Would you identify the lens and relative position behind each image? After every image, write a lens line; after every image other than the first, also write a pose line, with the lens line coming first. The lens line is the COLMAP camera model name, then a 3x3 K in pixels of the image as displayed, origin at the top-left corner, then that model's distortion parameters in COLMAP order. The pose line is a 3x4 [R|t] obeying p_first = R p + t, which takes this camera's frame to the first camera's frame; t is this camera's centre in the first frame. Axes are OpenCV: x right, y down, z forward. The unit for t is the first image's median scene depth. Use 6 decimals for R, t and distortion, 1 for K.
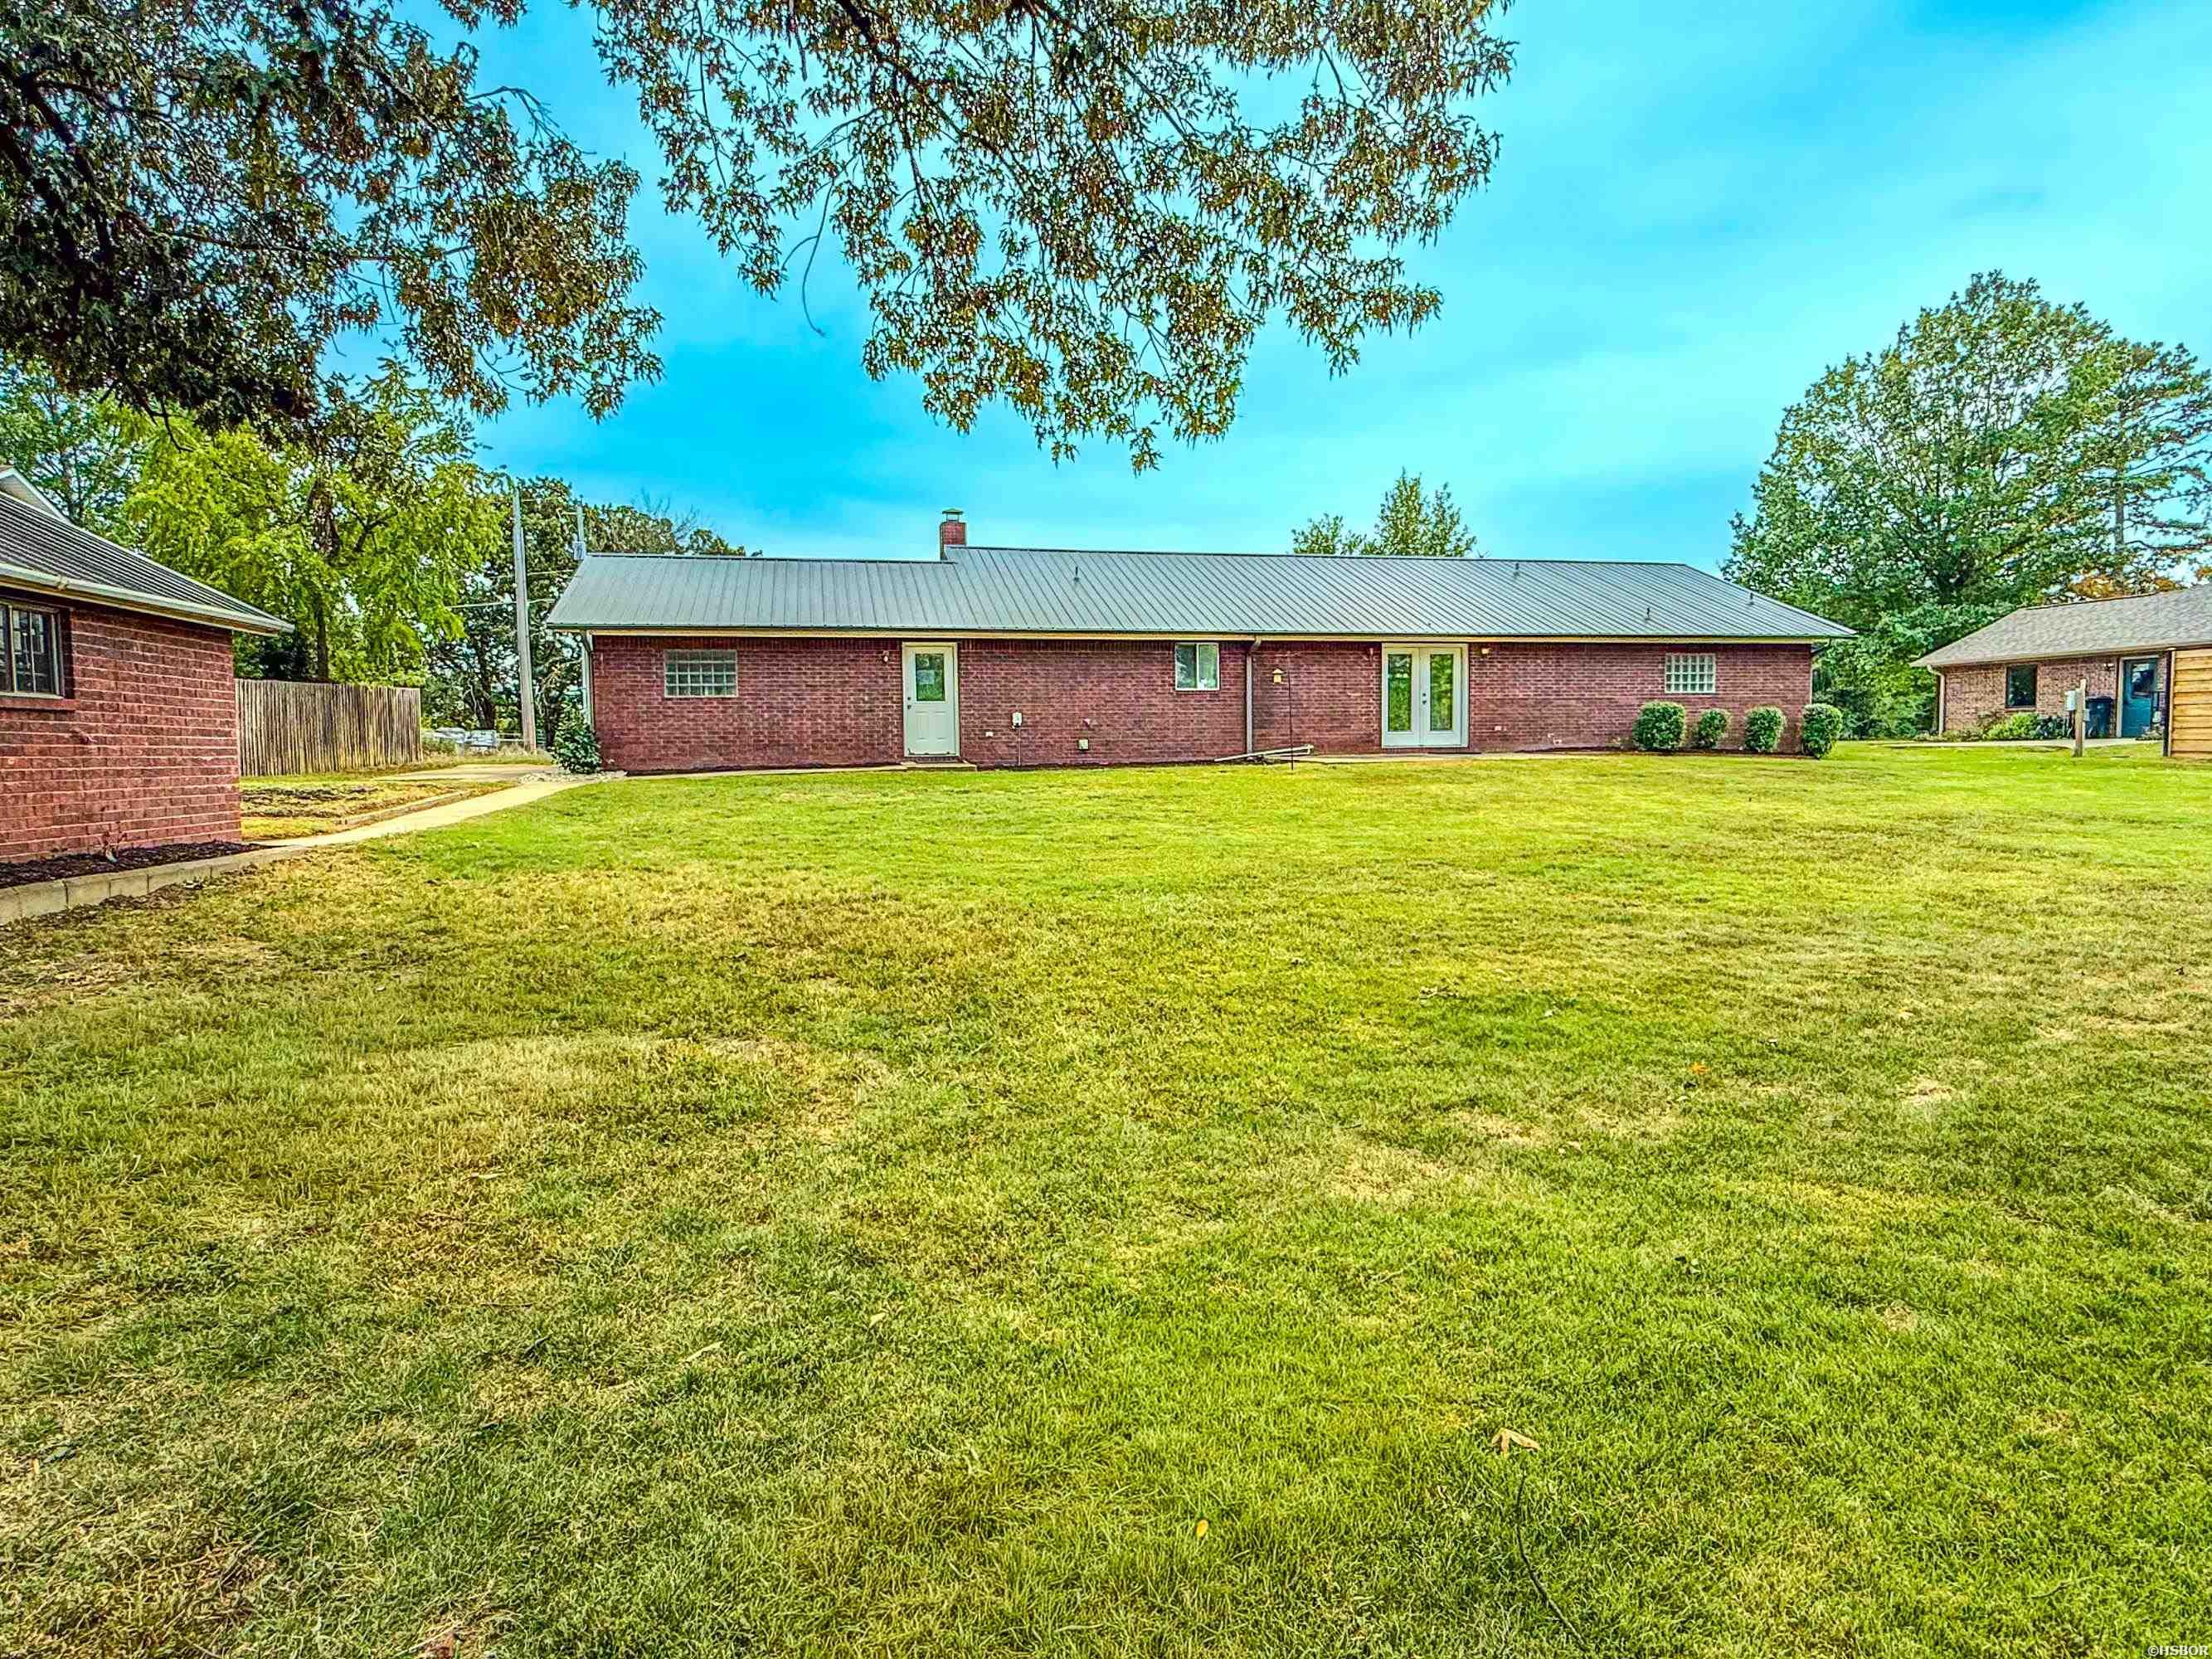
lens RADIAL K [[1226.1, 0, 1109.7], [0, 1226.1, 829.6], [0, 0, 1]] dist [0.010974, 0.000772]
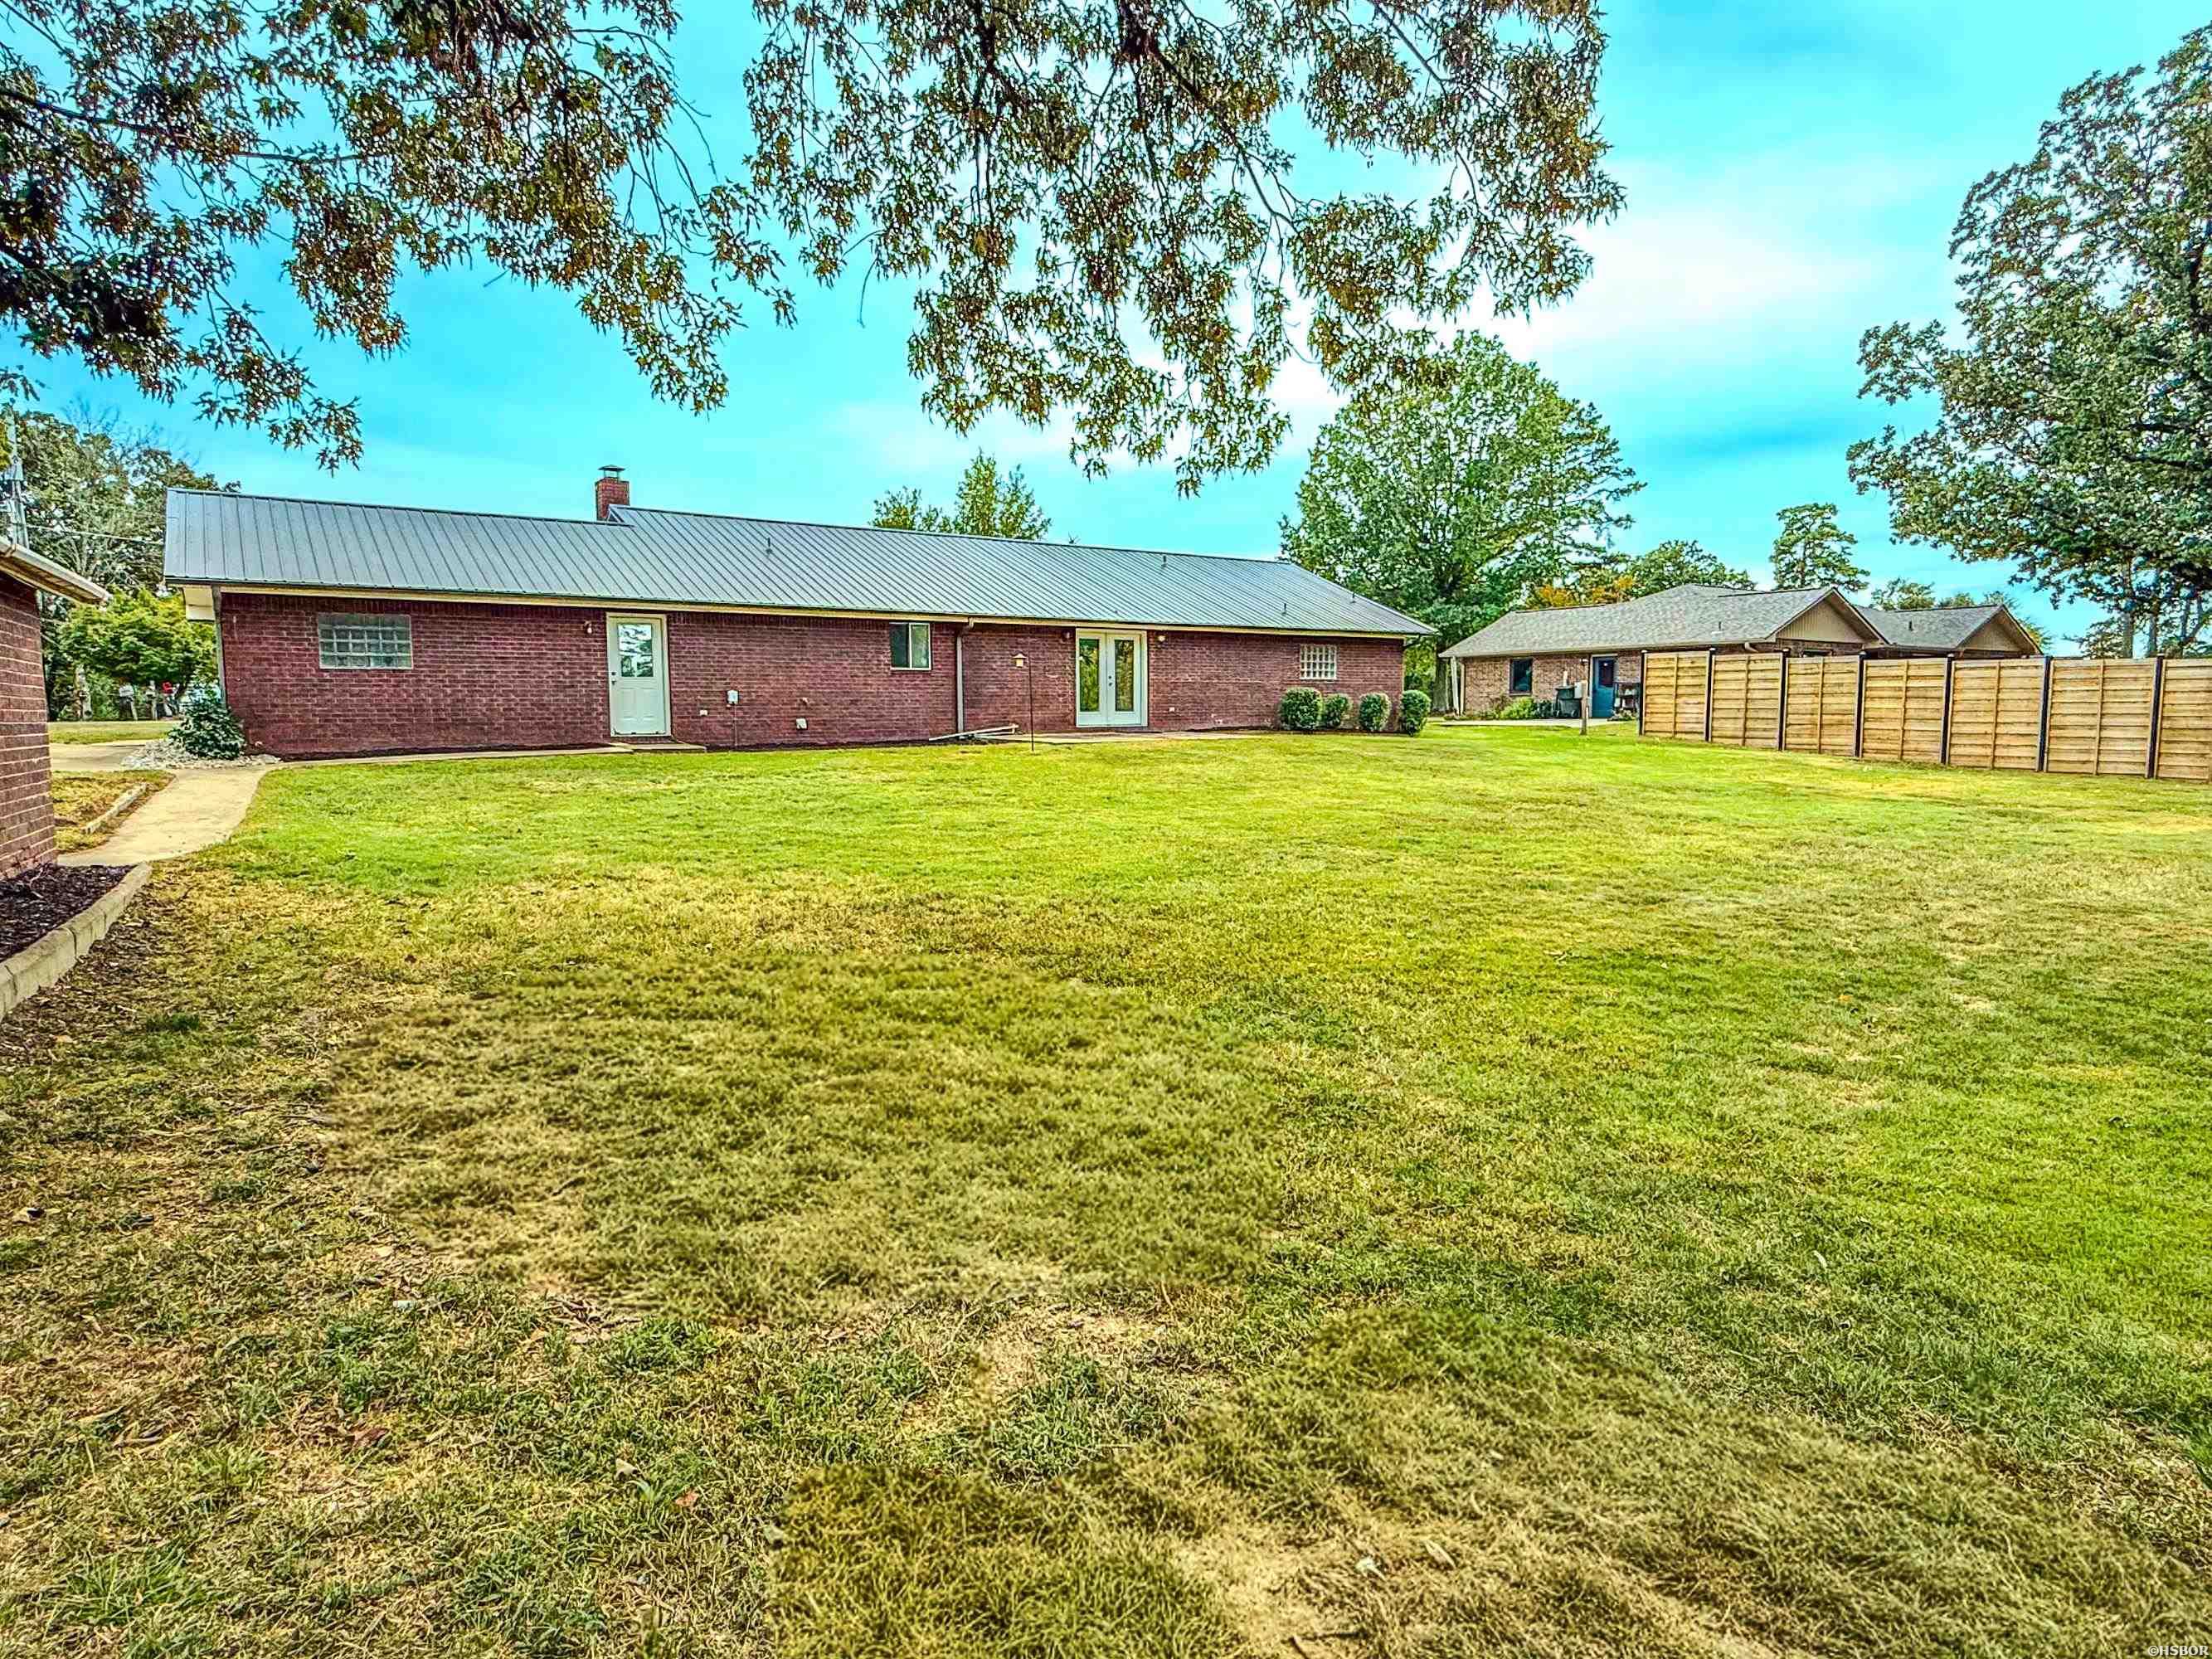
lens RADIAL K [[1217.1, 0, 1104.4], [0, 1217.1, 822.9], [0, 0, 1]] dist [0.026406, -0.000320]
pose [[0.935247, -0.026086, 0.353034, -0.127226], [0.019023, 0.999544, 0.023461, -0.007829], [-0.353484, -0.015226, 0.935316, 0.002663]]
